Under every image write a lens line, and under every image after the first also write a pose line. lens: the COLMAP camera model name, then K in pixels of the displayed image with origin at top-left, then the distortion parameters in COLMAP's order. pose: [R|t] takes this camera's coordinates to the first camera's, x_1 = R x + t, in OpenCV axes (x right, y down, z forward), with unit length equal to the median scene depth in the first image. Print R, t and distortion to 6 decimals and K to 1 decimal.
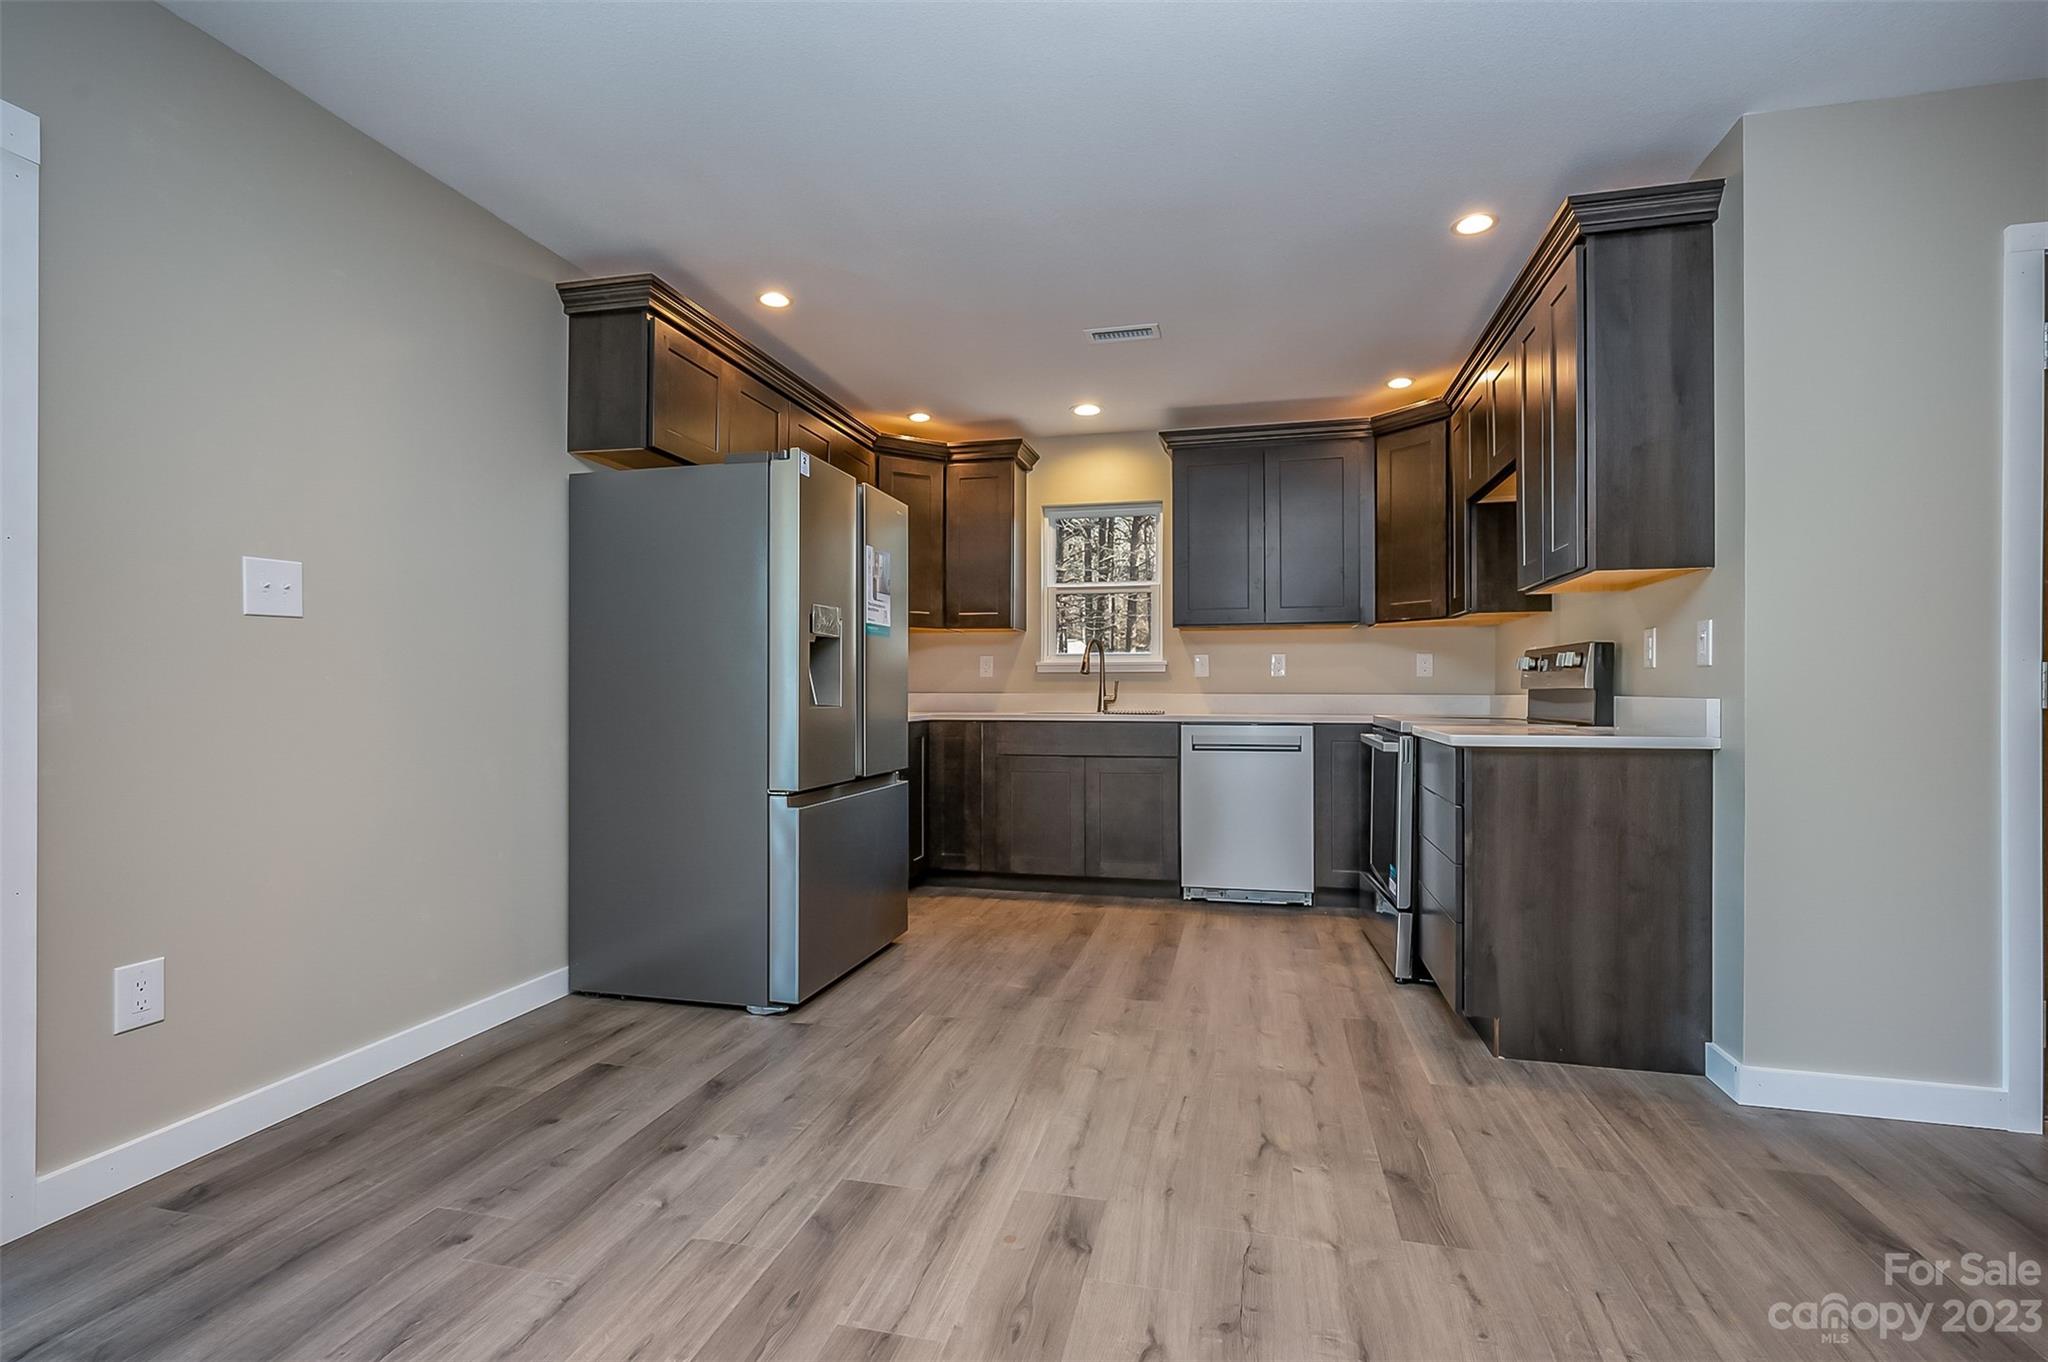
lens RADIAL K [[919.6, 0, 1033.3], [0, 919.6, 693.6], [0, 0, 1]] dist [-0.000285, 0.000184]
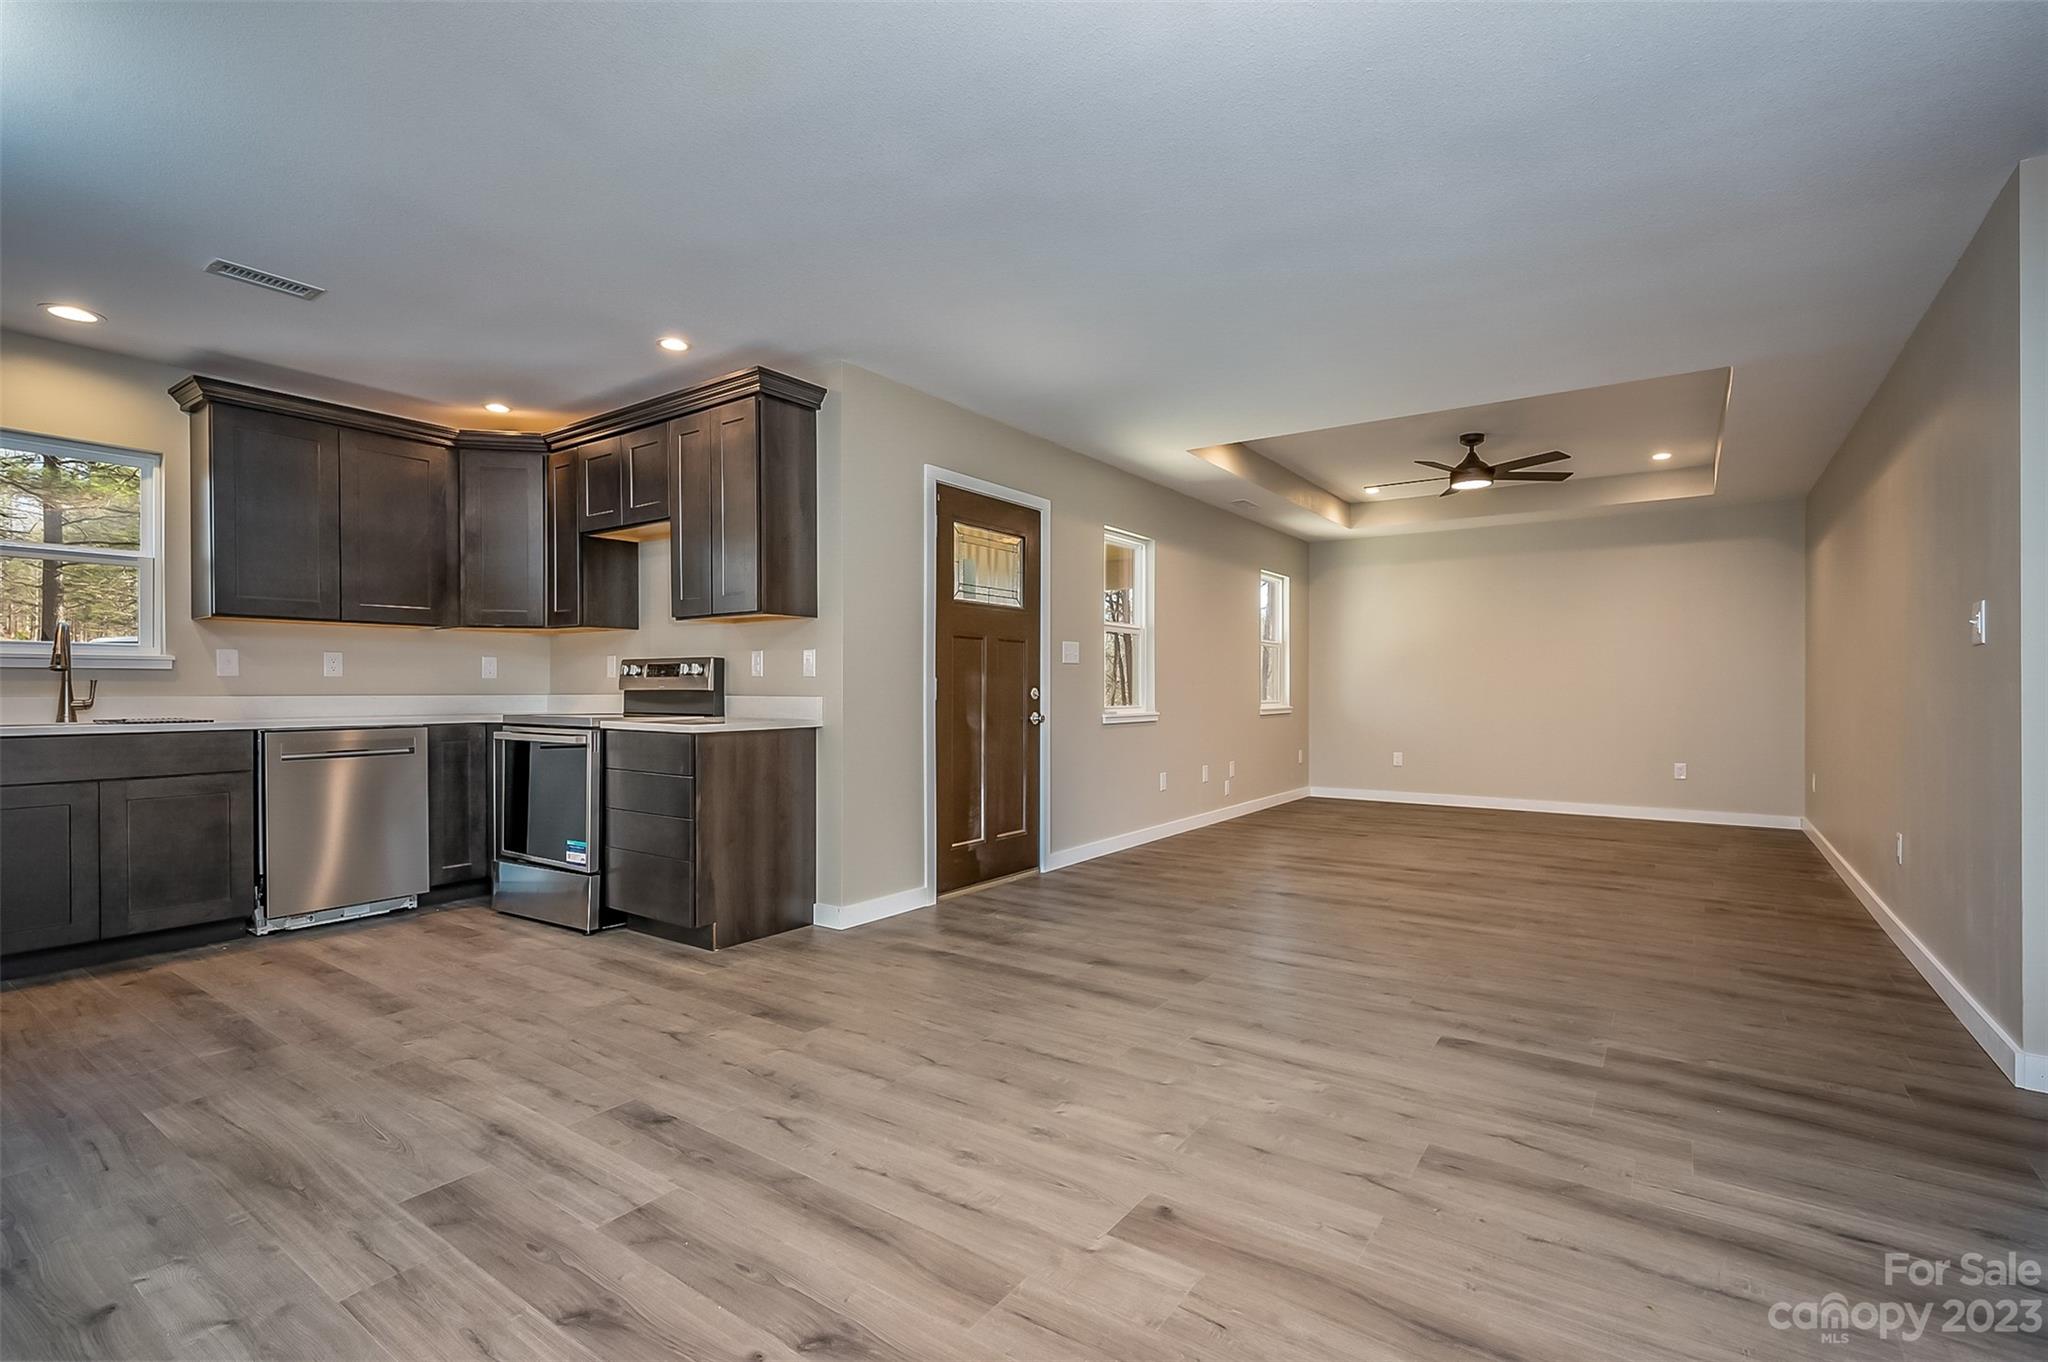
lens RADIAL K [[922.0, 0, 1029.6], [0, 922.0, 701.4], [0, 0, 1]] dist [0.000599, 0.000283]
pose [[0.373554, -0.014273, 0.927499, -0.568137], [0.003981, 0.999897, 0.013784, -0.006536], [-0.927600, -0.001456, 0.373572, 0.015847]]
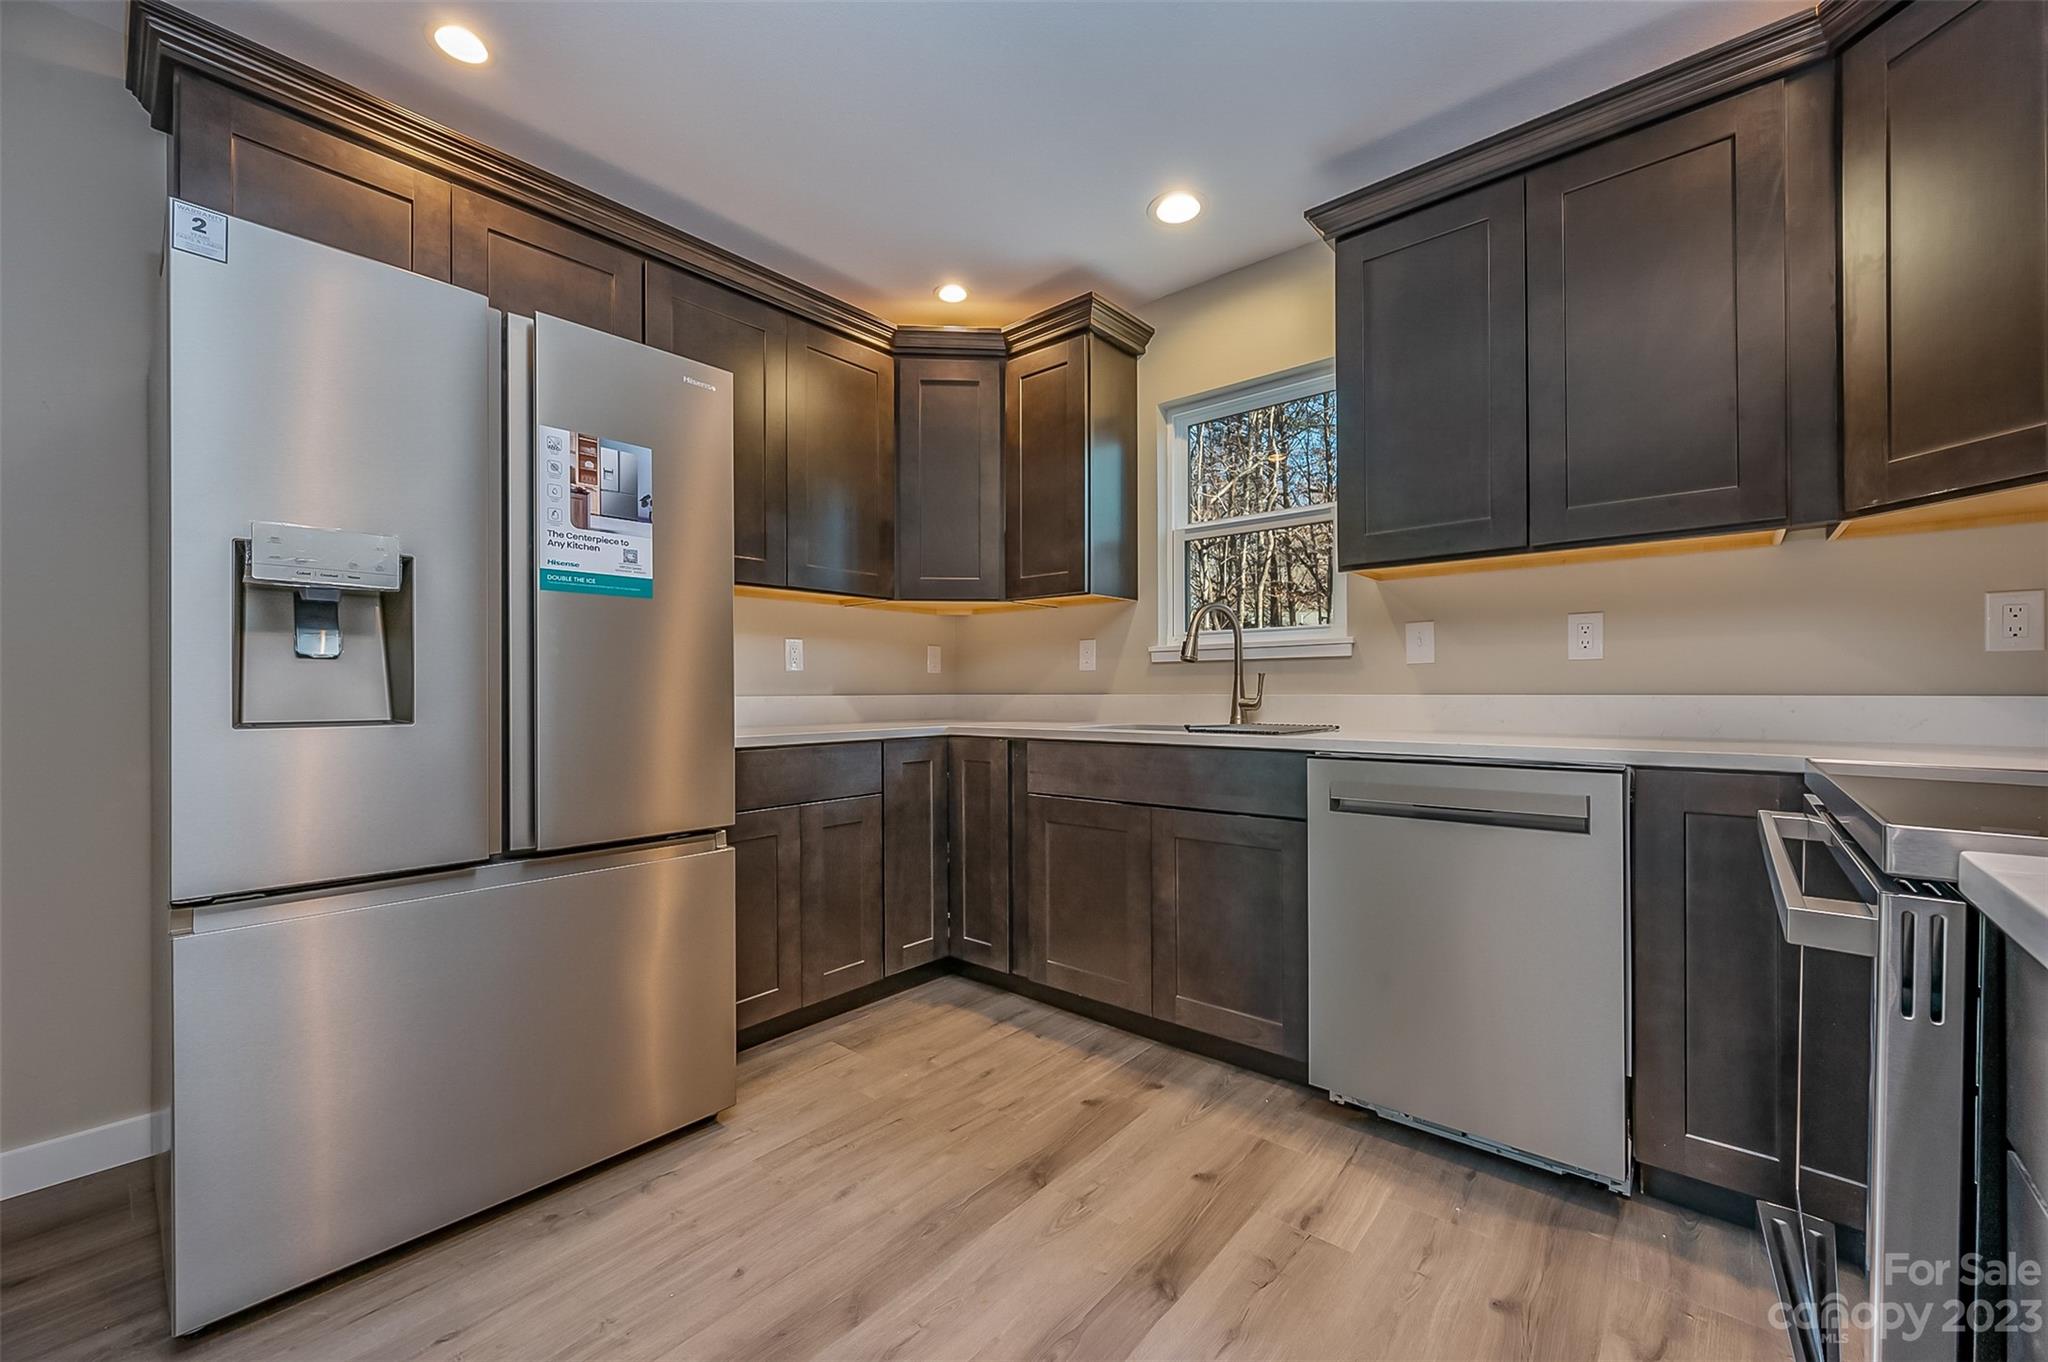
lens RADIAL K [[814.9, 0, 1025.8], [0, 814.9, 695.6], [0, 0, 1]] dist [-0.001272, -0.000003]
pose [[0.888575, -0.004740, -0.458706, 0.343156], [0.002613, 0.999983, -0.005271, 0.003869], [0.458723, 0.003485, 0.888572, 0.821641]]
